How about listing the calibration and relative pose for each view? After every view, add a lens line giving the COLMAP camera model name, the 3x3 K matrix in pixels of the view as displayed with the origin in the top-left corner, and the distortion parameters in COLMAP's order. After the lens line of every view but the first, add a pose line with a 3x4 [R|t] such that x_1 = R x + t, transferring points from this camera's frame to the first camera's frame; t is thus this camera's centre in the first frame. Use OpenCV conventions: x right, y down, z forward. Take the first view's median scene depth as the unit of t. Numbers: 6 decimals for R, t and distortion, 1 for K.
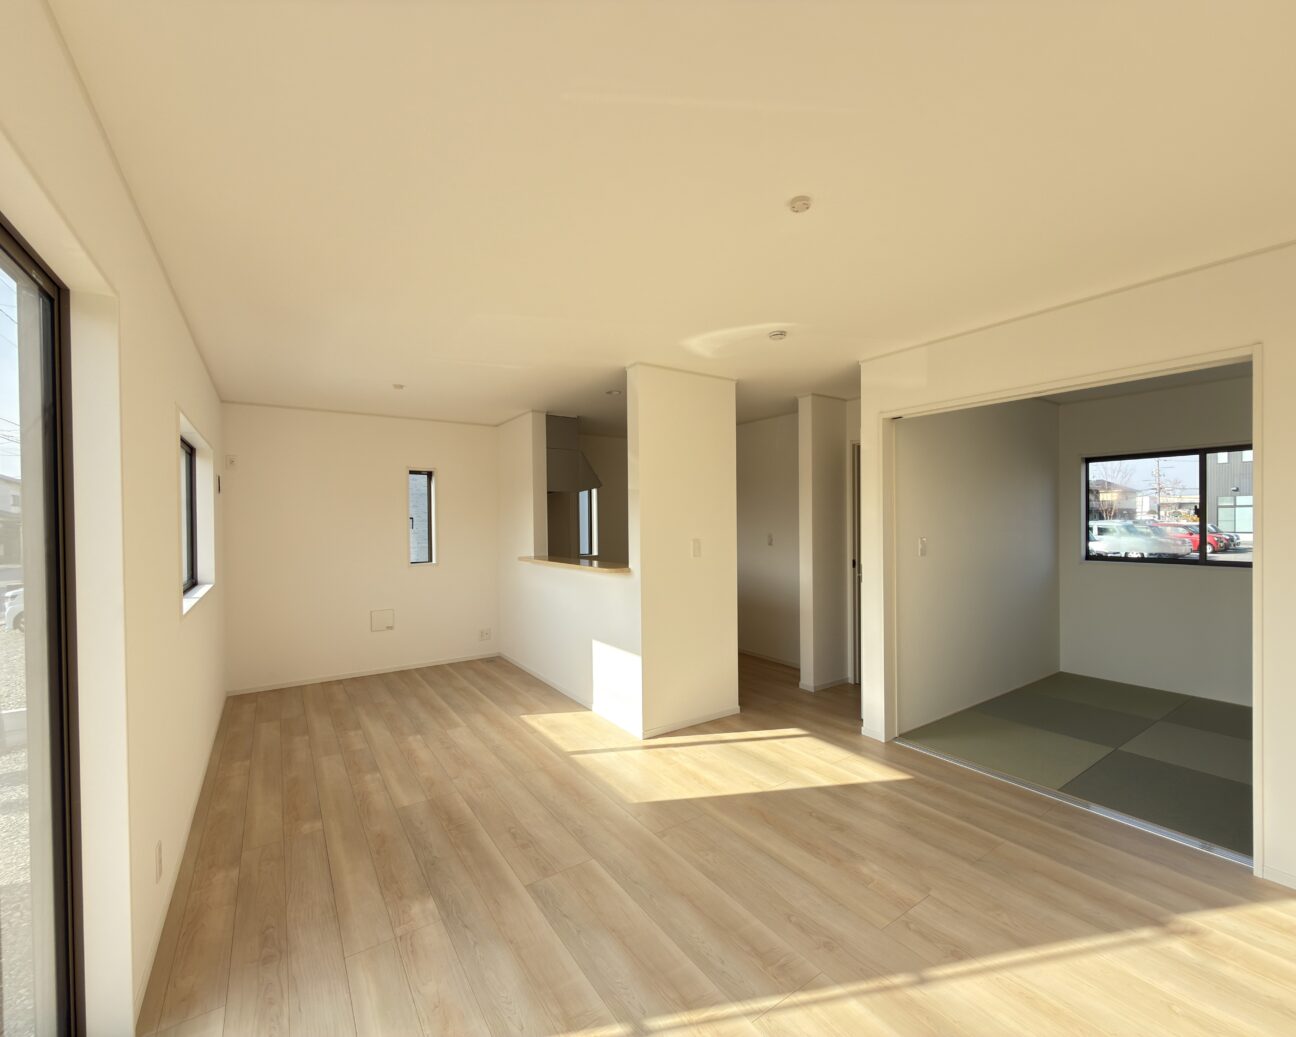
lens RADIAL K [[555.7, 0, 643.5], [0, 555.7, 525.5], [0, 0, 1]] dist [-0.000069, 0.000305]
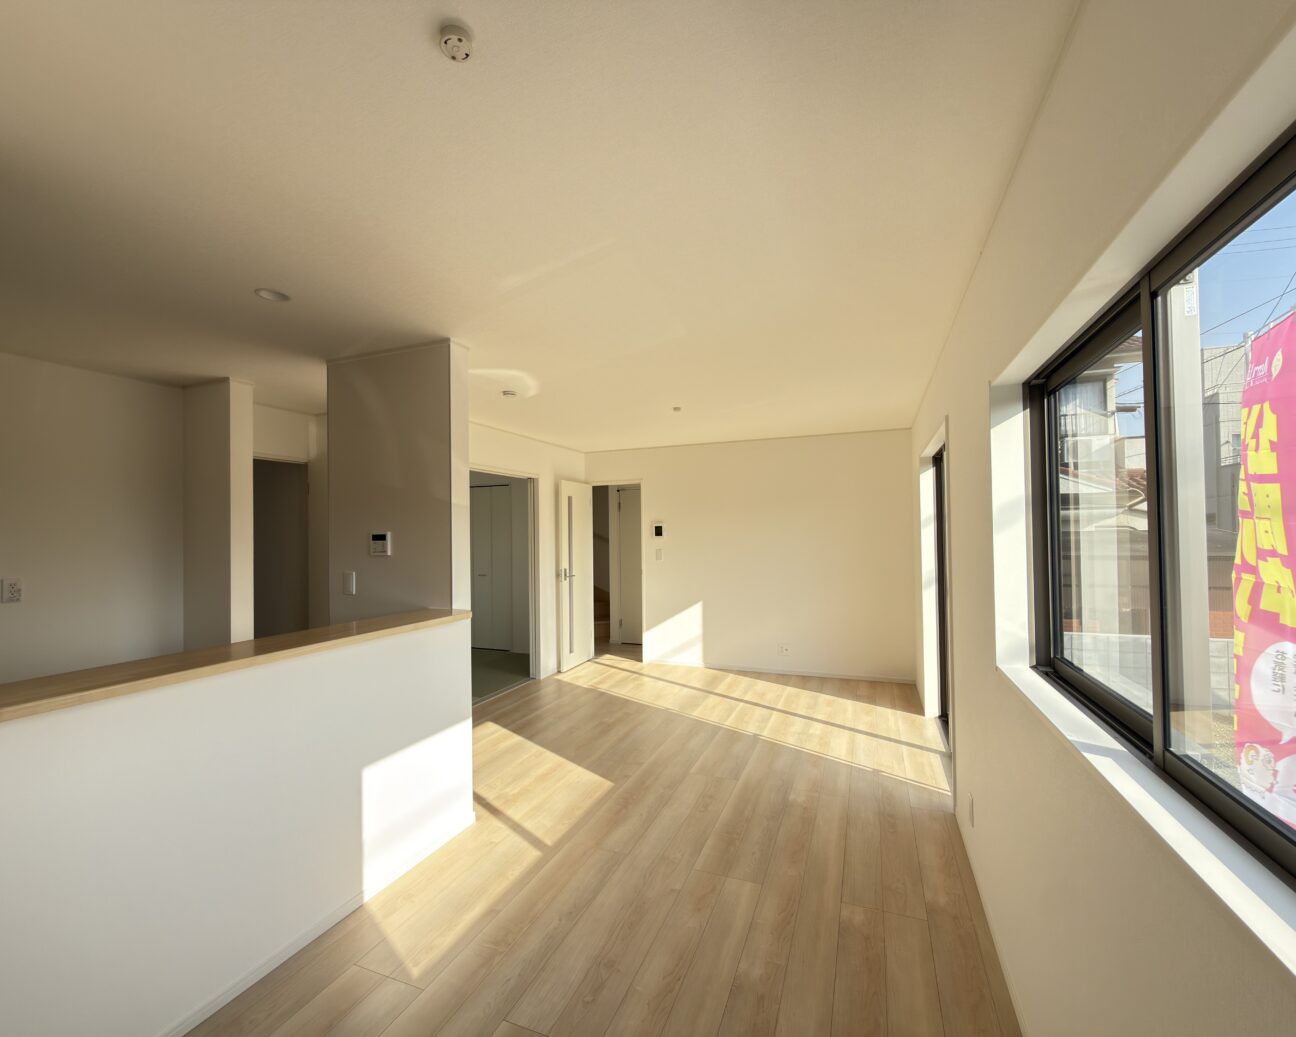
lens RADIAL K [[555.7, 0, 643.5], [0, 555.7, 525.5], [0, 0, 1]] dist [-0.000069, 0.000305]
pose [[-0.563124, 0.030754, 0.825800, -0.965035], [0.029163, 0.999424, -0.017333, -0.024625], [-0.825857, 0.014322, -0.563697, 1.474183]]
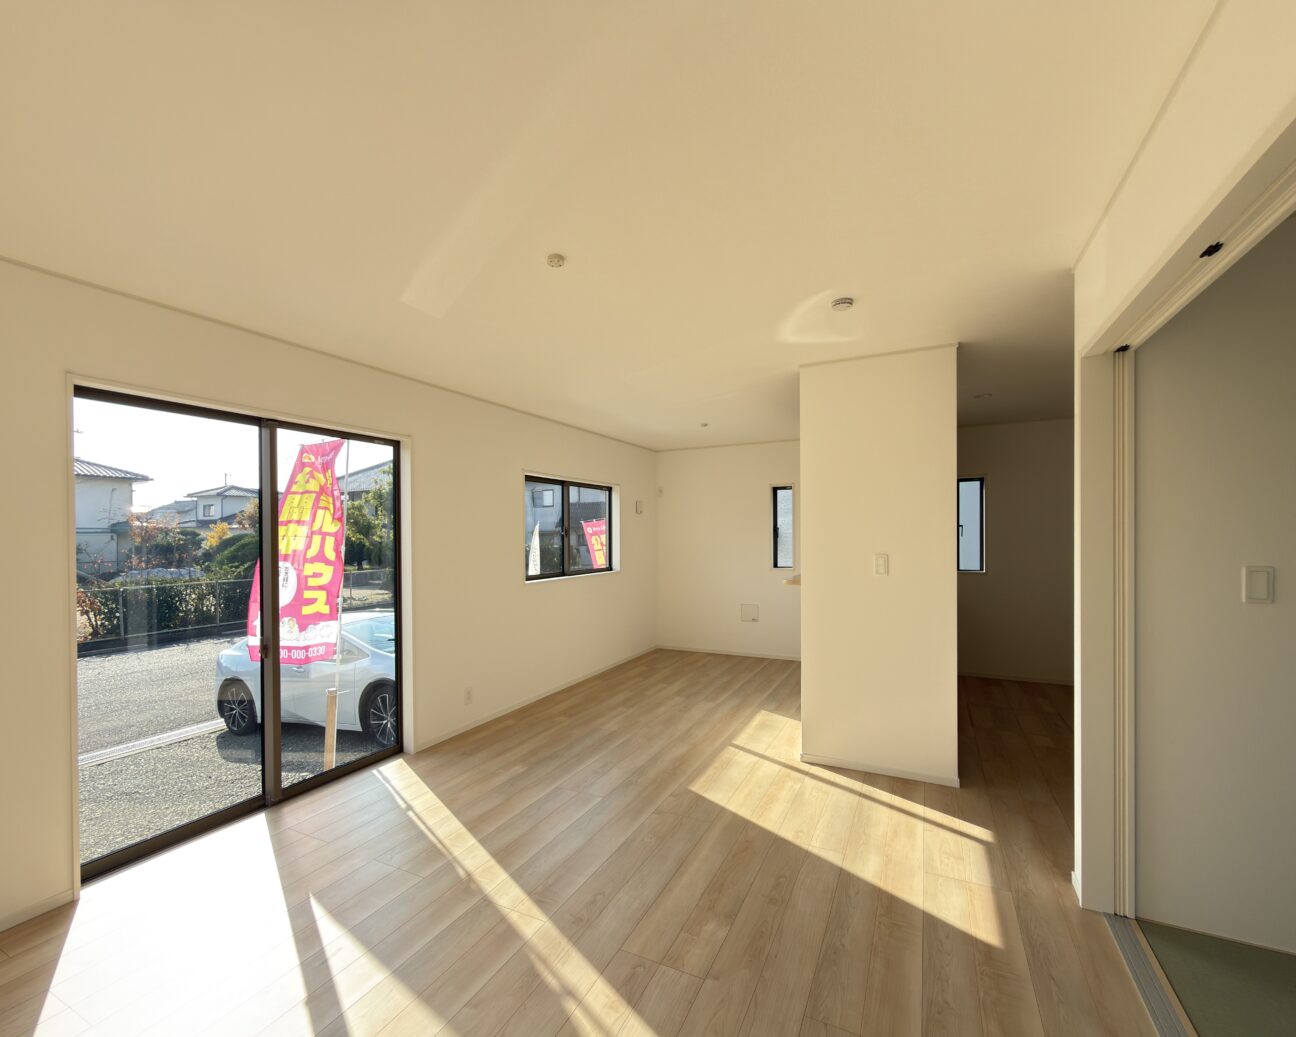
lens RADIAL K [[555.7, 0, 643.5], [0, 555.7, 525.5], [0, 0, 1]] dist [-0.000069, 0.000305]
pose [[0.491970, -0.009645, -0.870559, 0.834045], [-0.001030, 0.999931, -0.011660, -0.012759], [0.870611, 0.006633, 0.491927, 0.340160]]
